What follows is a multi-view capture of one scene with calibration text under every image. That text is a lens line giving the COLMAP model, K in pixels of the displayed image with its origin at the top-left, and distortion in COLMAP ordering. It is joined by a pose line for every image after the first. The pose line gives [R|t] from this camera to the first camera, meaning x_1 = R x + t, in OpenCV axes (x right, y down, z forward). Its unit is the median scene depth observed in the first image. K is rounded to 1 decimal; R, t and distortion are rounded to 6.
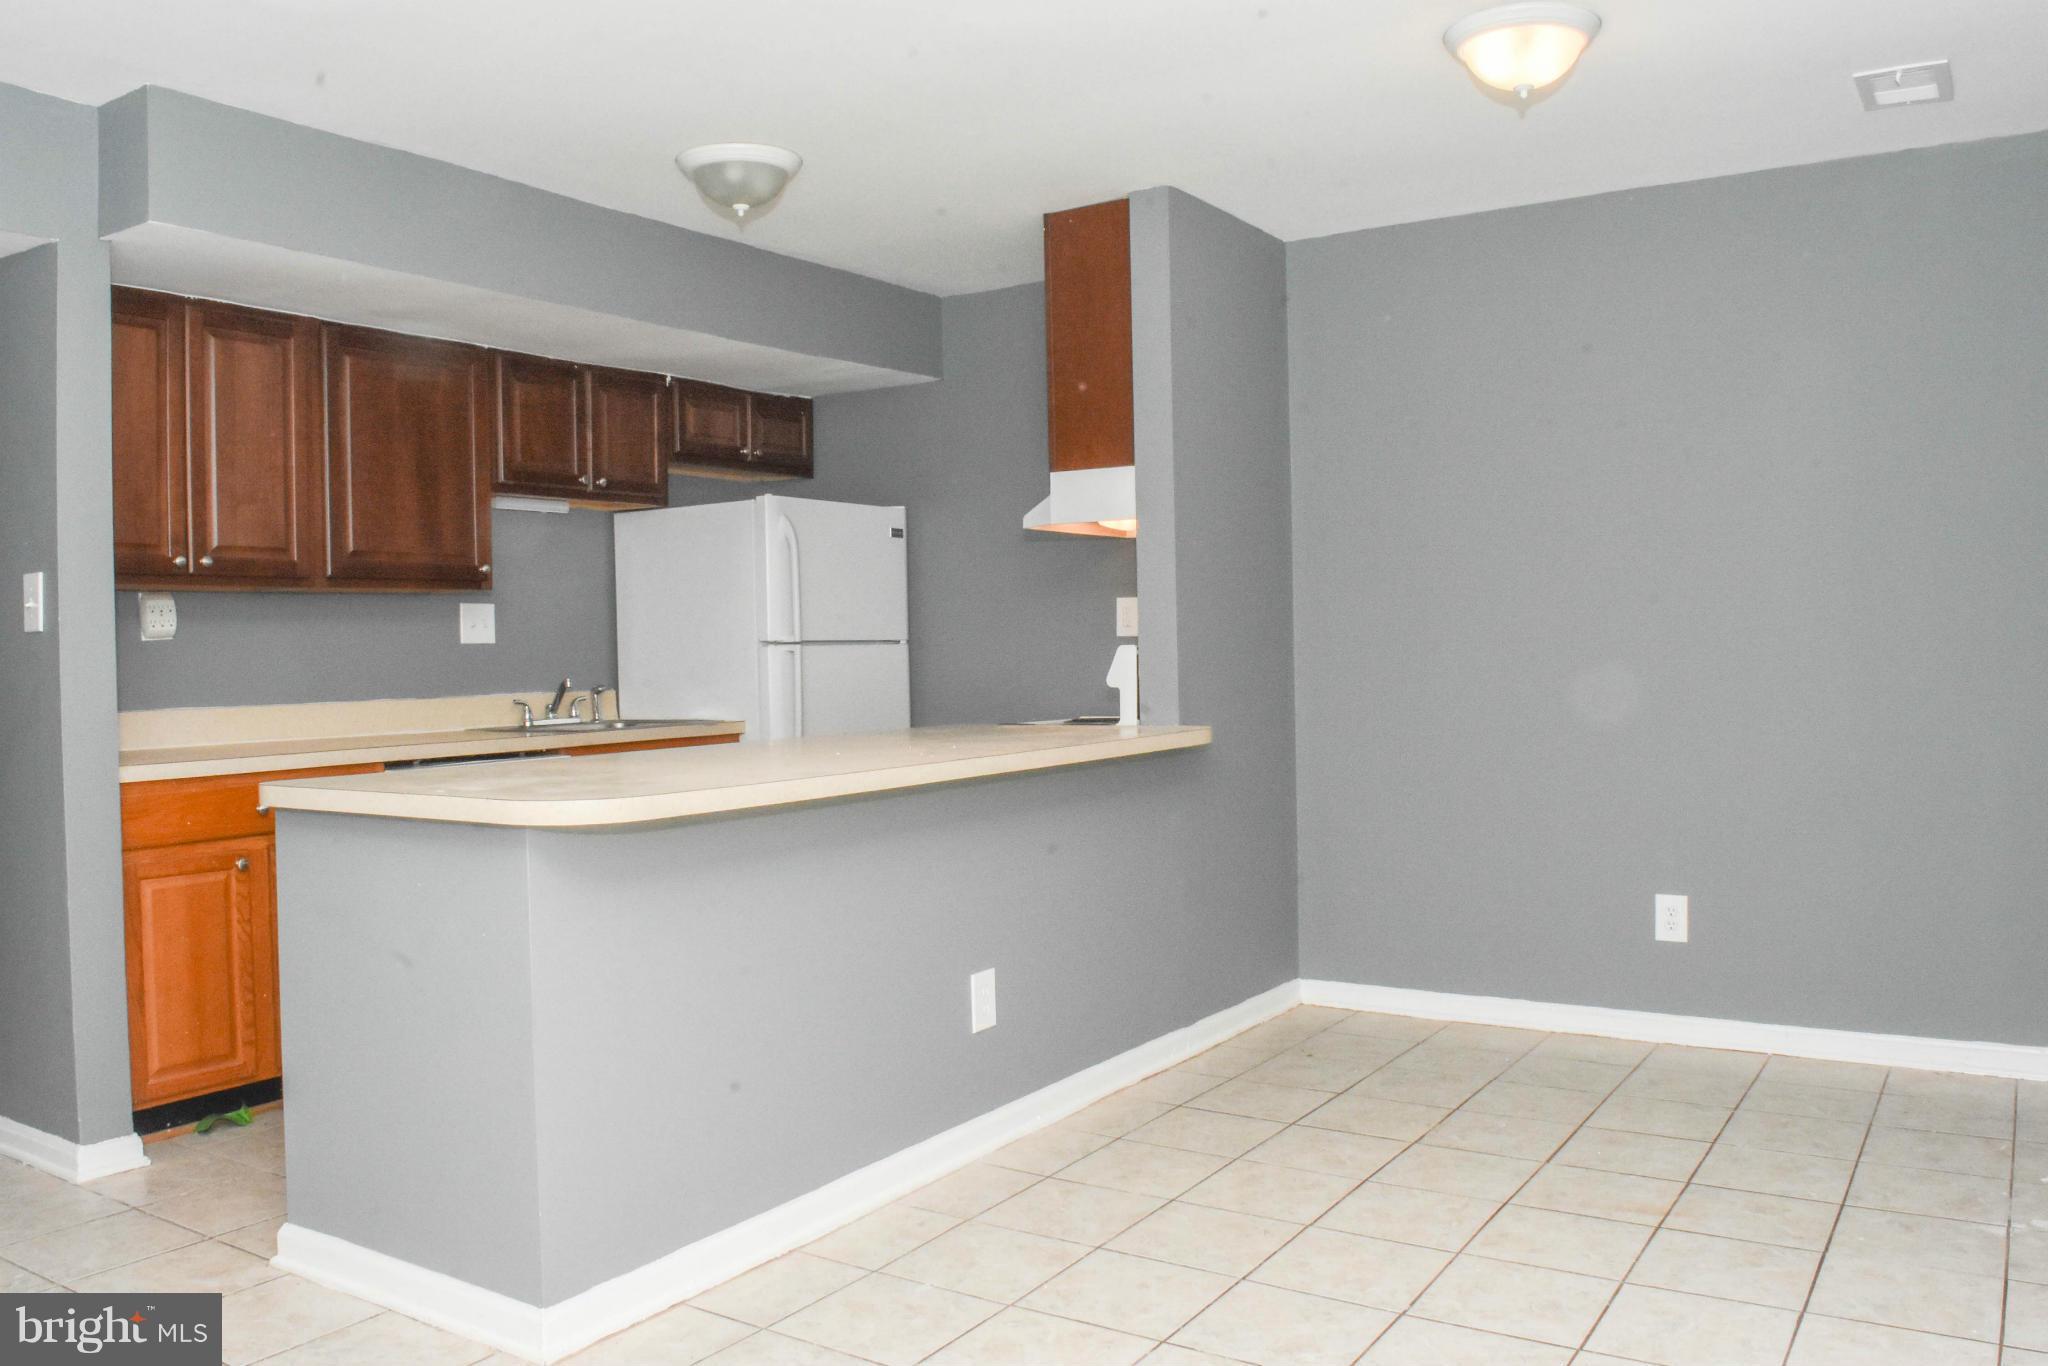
lens RADIAL K [[1601.0, 0, 1029.8], [0, 1601.0, 669.9], [0, 0, 1]] dist [-0.101203, 0.042437]
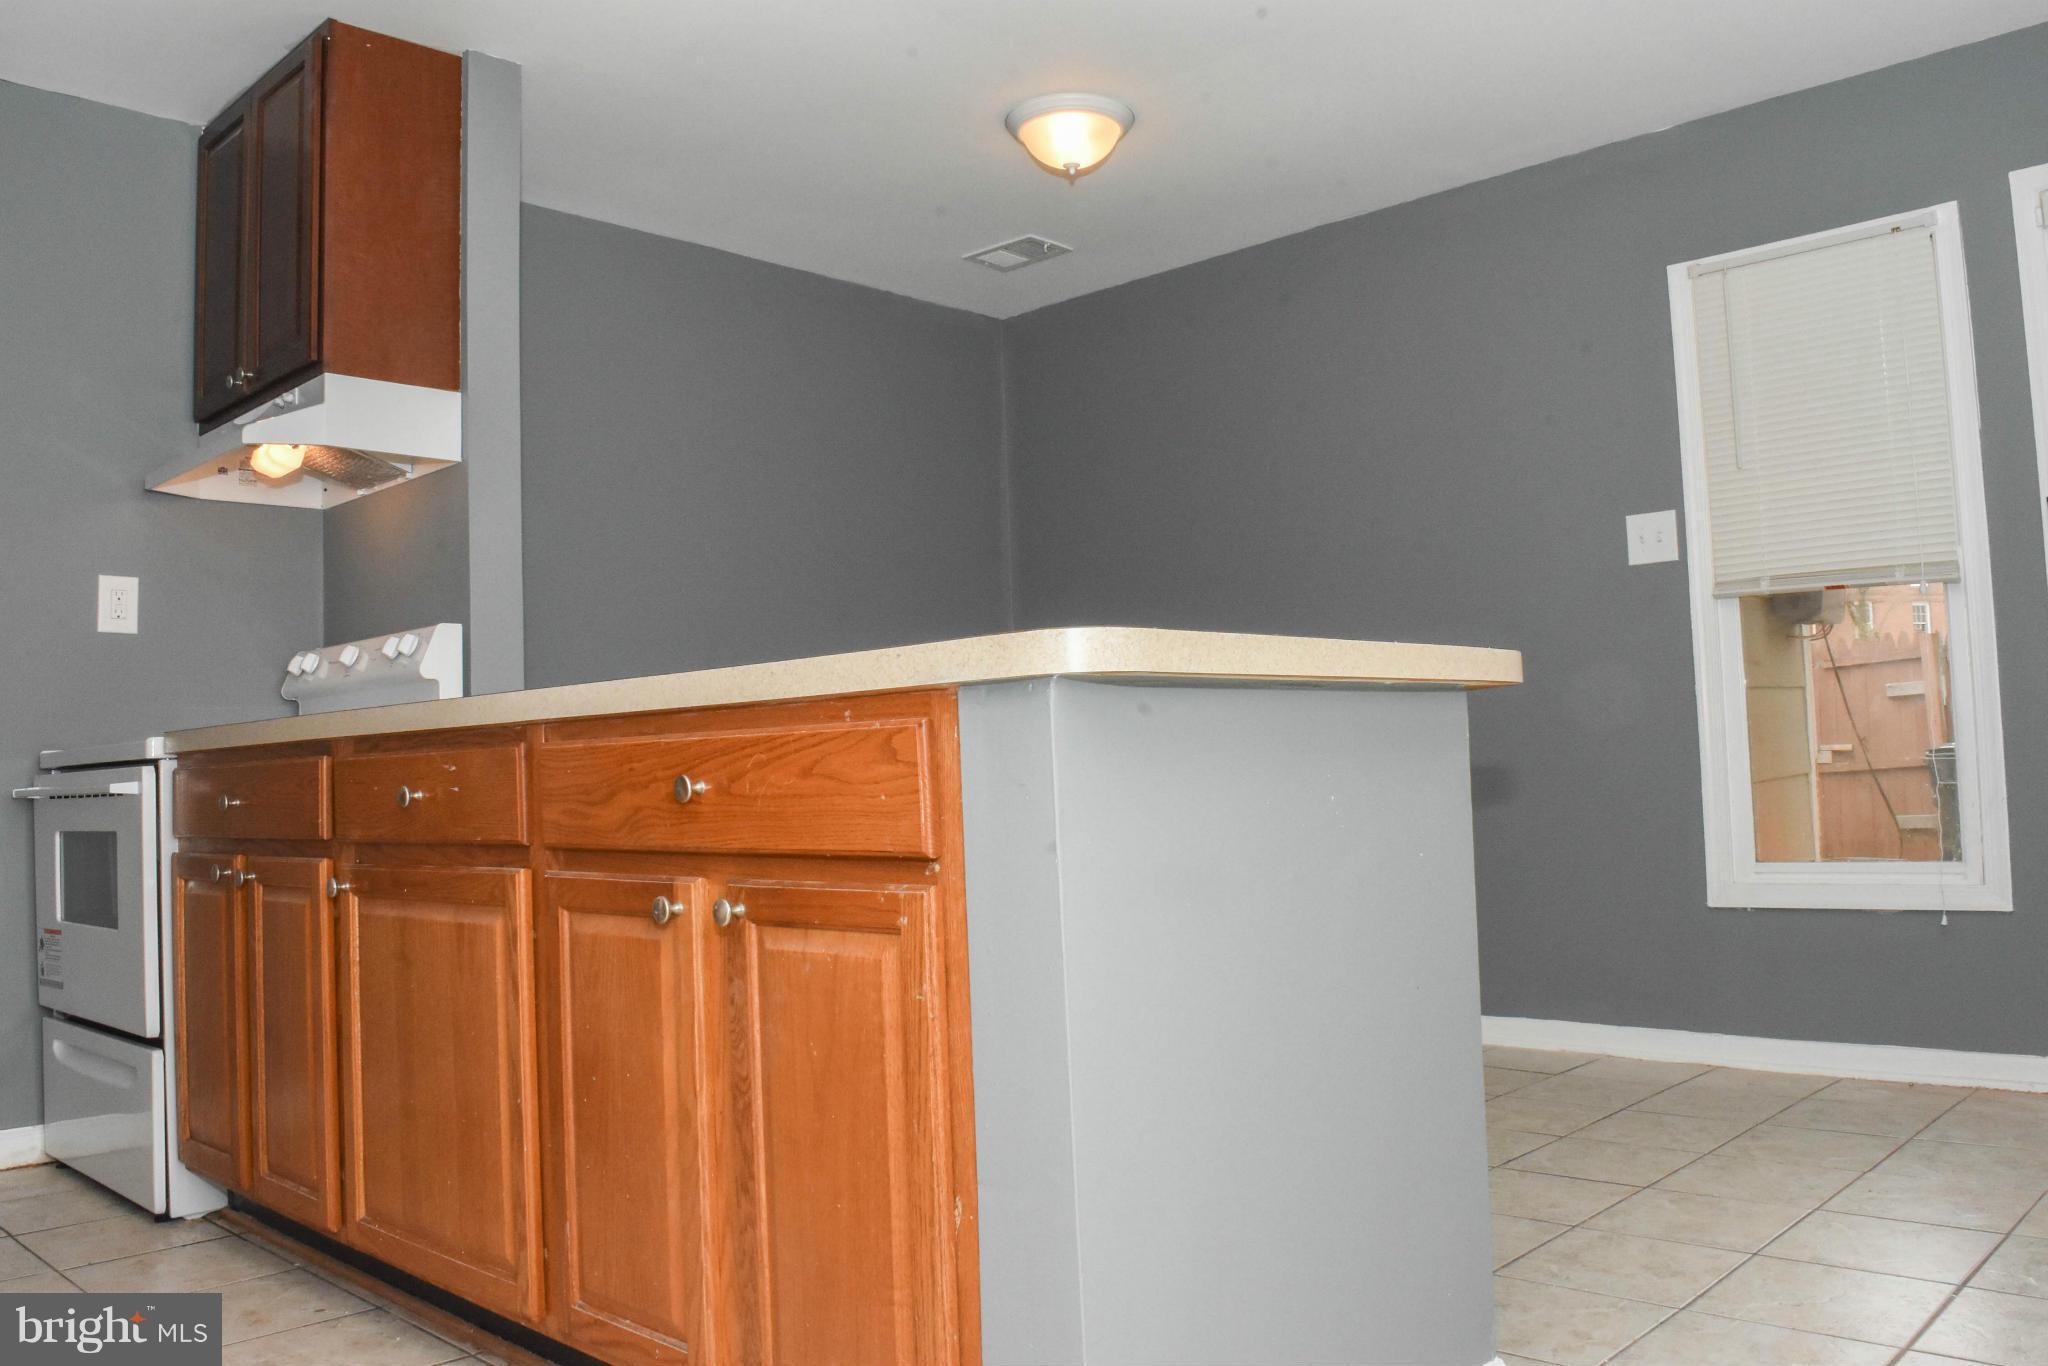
lens RADIAL K [[1601.0, 0, 1029.8], [0, 1601.0, 669.9], [0, 0, 1]] dist [-0.101203, 0.042437]
pose [[0.182676, 0.071855, 0.980544, -0.593724], [0.044586, 0.995694, -0.081272, 0.075755], [-0.982162, 0.058565, 0.178685, 0.578273]]
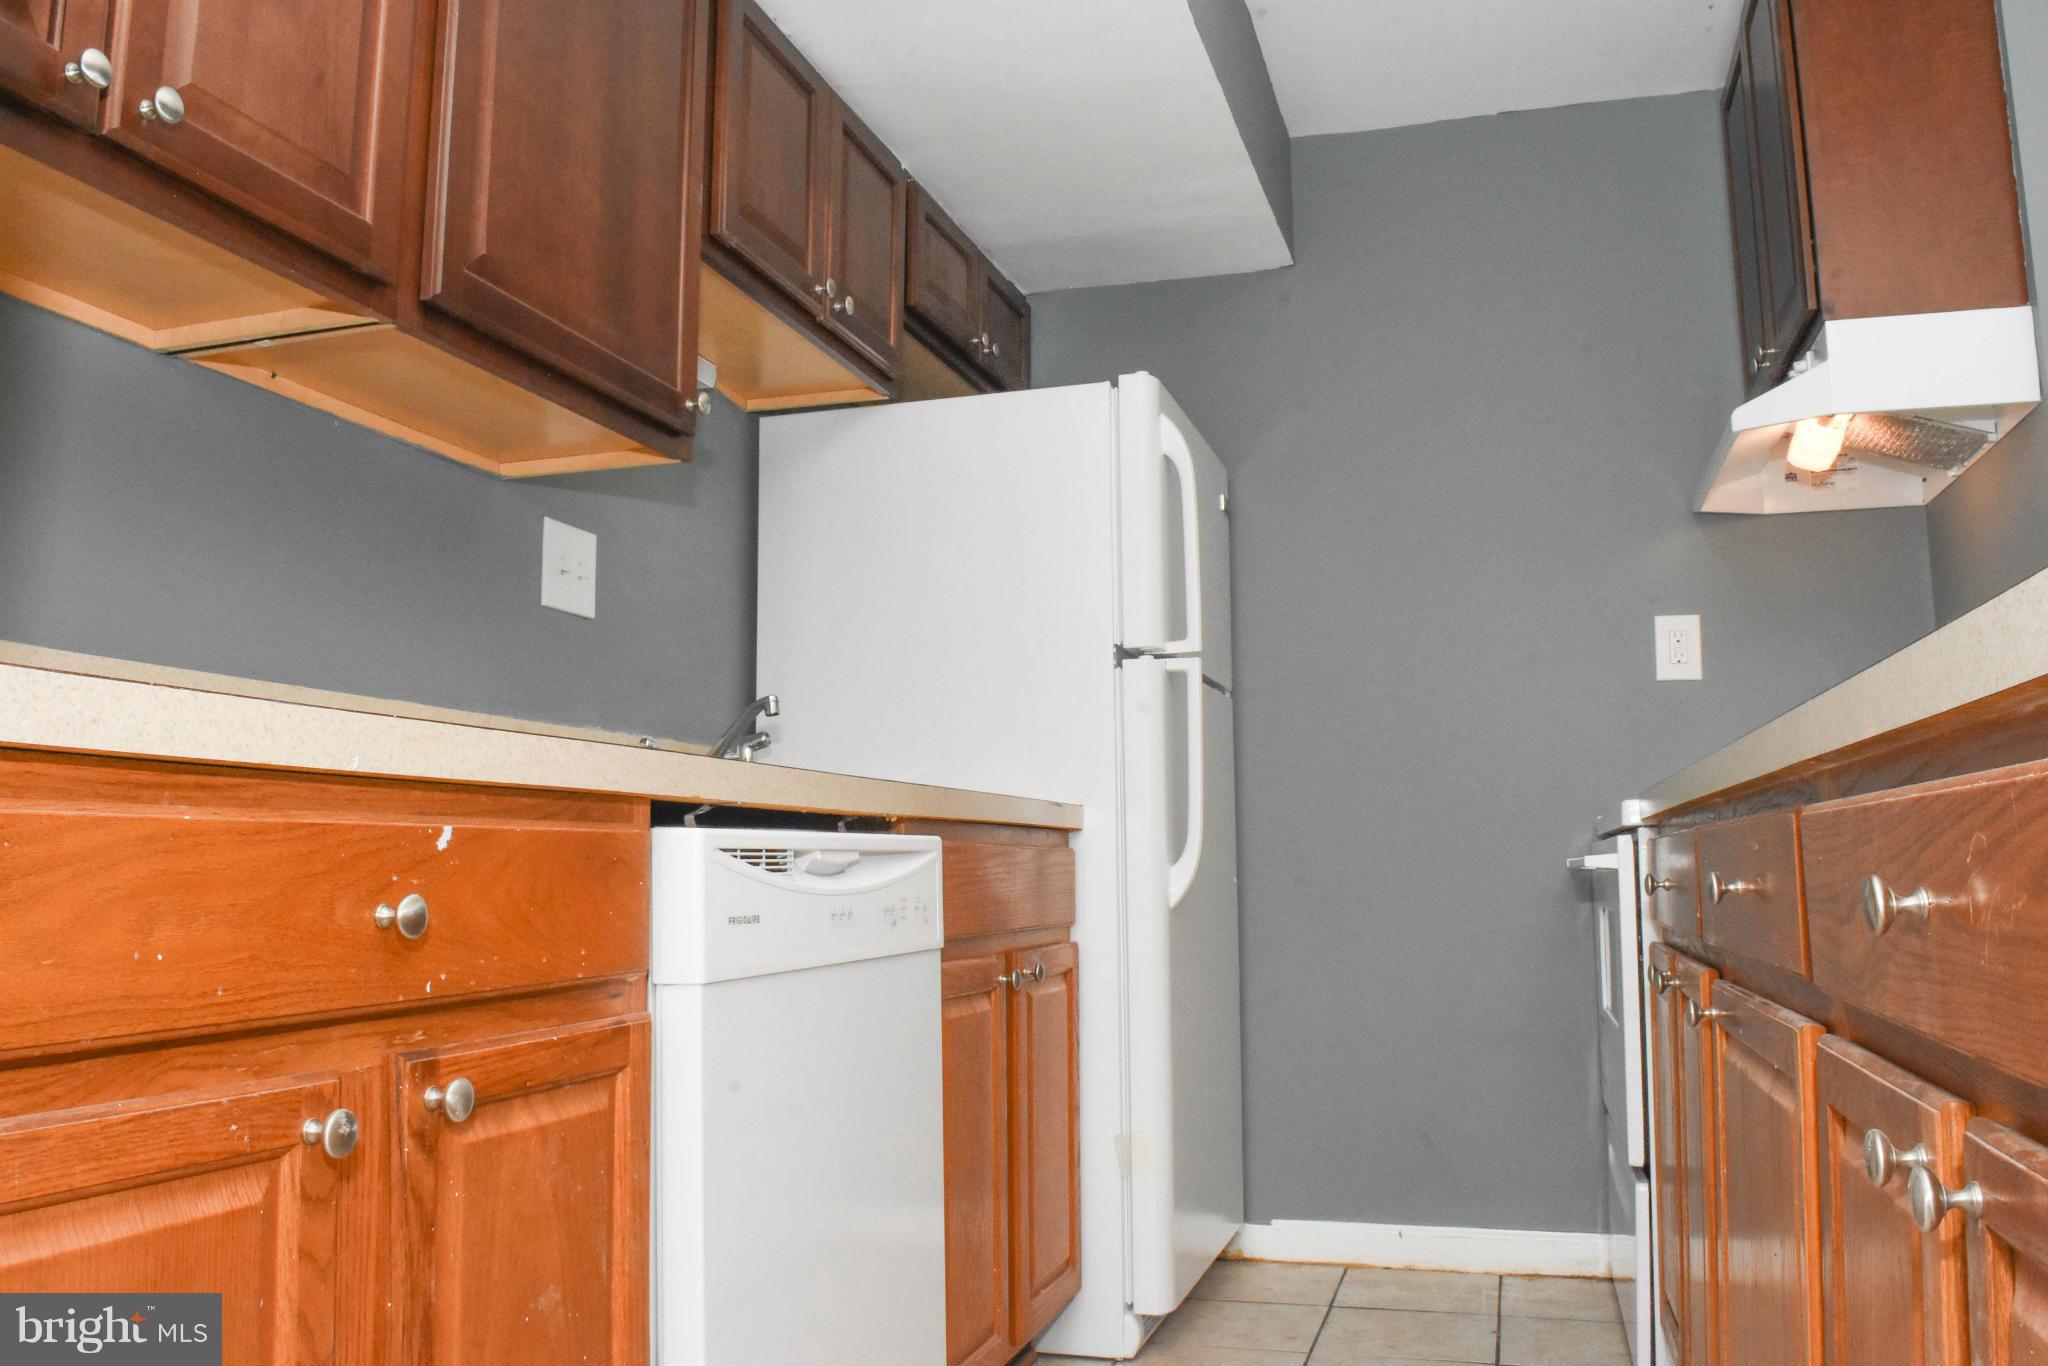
lens RADIAL K [[1601.0, 0, 1029.8], [0, 1601.0, 669.9], [0, 0, 1]] dist [-0.101203, 0.042437]
pose [[0.960821, 0.047490, 0.273072, -0.381053], [-0.008729, 0.989908, -0.141442, 0.069397], [-0.277033, 0.133516, 0.951539, 0.587171]]
